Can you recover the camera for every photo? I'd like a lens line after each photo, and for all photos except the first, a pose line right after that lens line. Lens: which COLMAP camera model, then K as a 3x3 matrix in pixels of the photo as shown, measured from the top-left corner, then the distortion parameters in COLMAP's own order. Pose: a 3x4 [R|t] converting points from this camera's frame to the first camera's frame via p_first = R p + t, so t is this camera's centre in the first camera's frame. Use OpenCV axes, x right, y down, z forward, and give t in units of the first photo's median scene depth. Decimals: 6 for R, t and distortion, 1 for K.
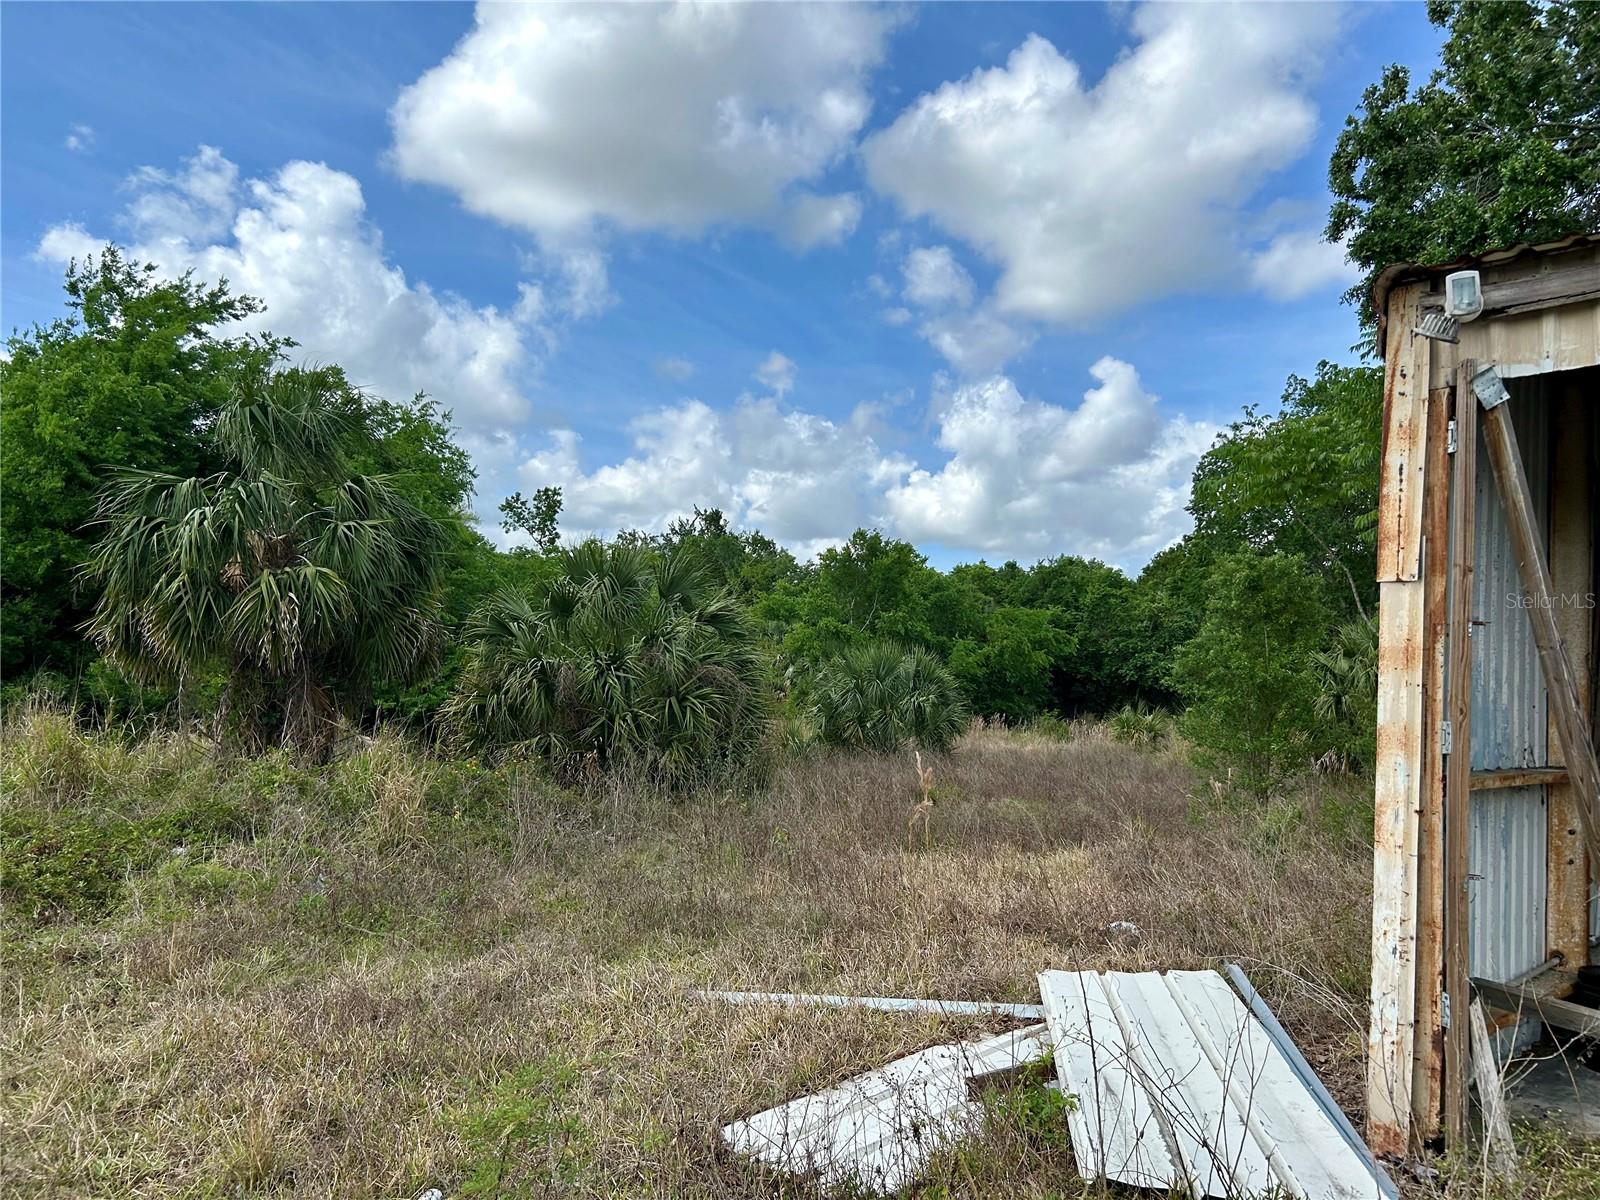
lens RADIAL K [[1202.2, 0, 811.1], [0, 1202.2, 616.0], [0, 0, 1]] dist [0.030636, -0.028099]
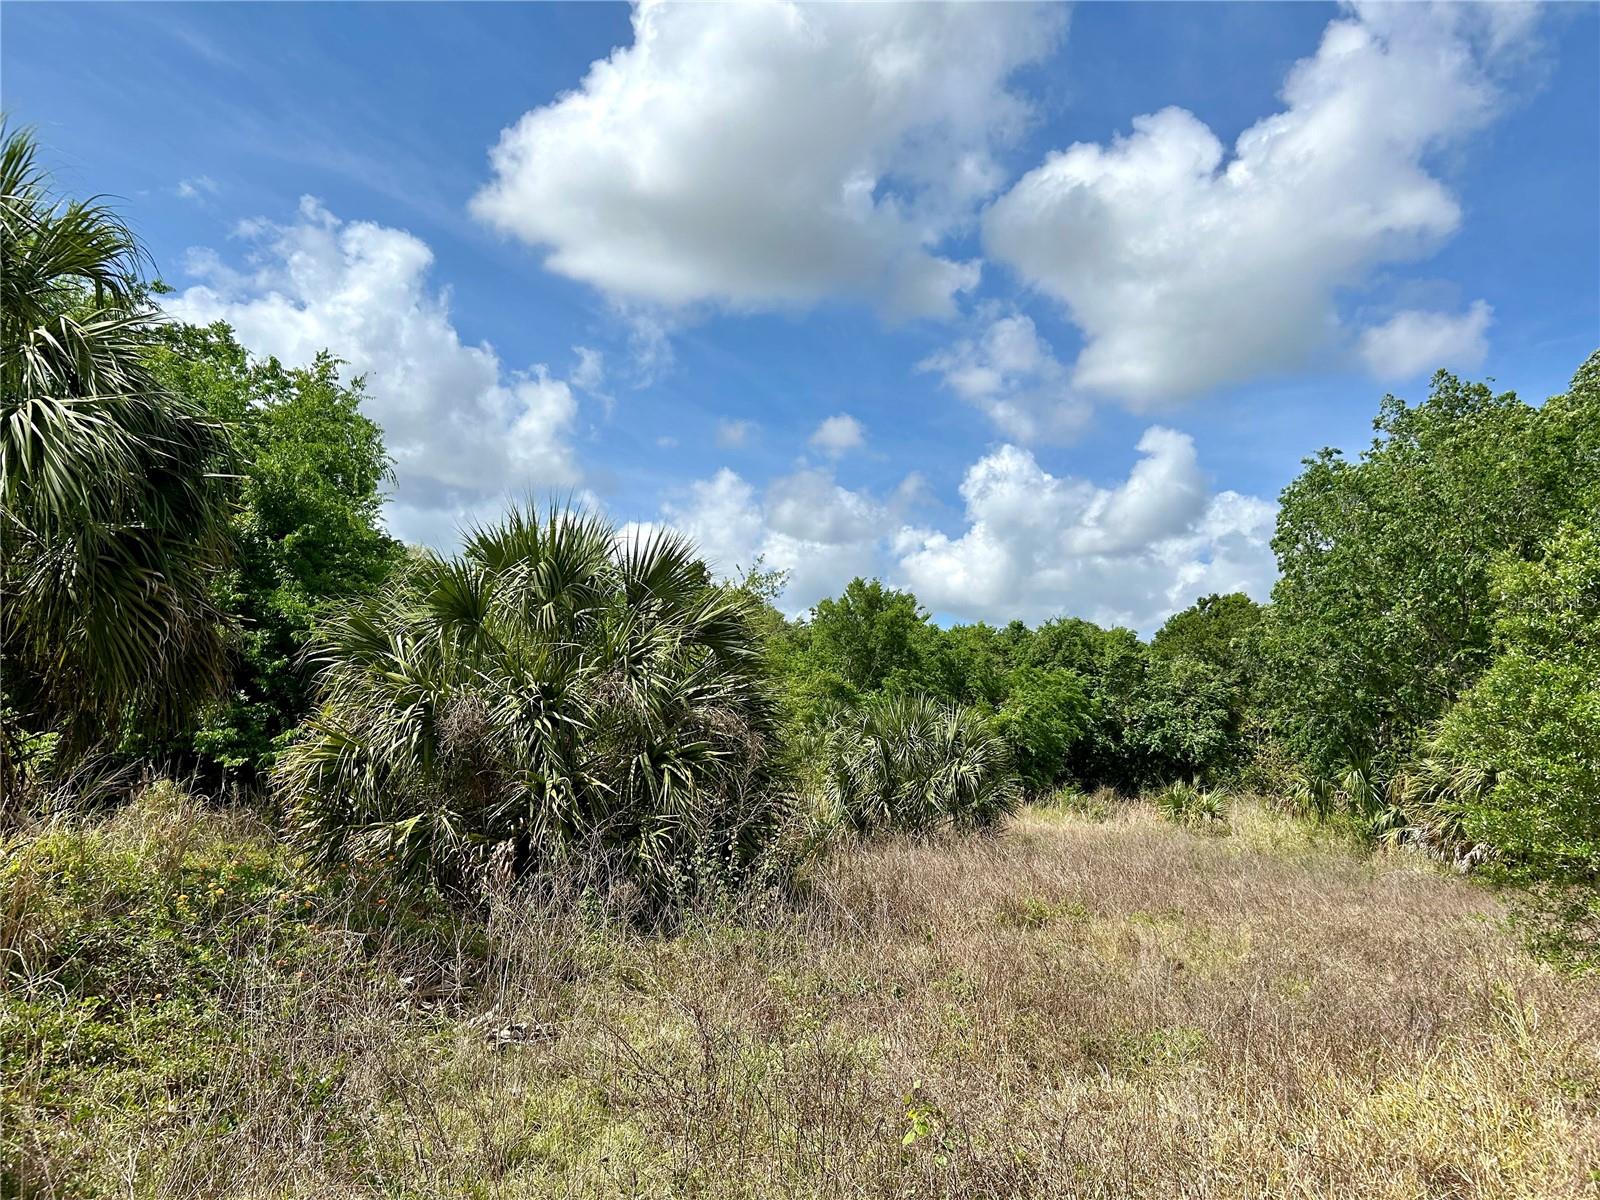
lens RADIAL K [[1202.2, 0, 811.1], [0, 1202.2, 616.0], [0, 0, 1]] dist [0.030636, -0.028099]
pose [[0.999661, 0.019982, 0.016686, -0.018989], [-0.019009, 0.998218, -0.056557, 0.014147], [-0.017786, 0.056221, 0.998260, 0.178621]]
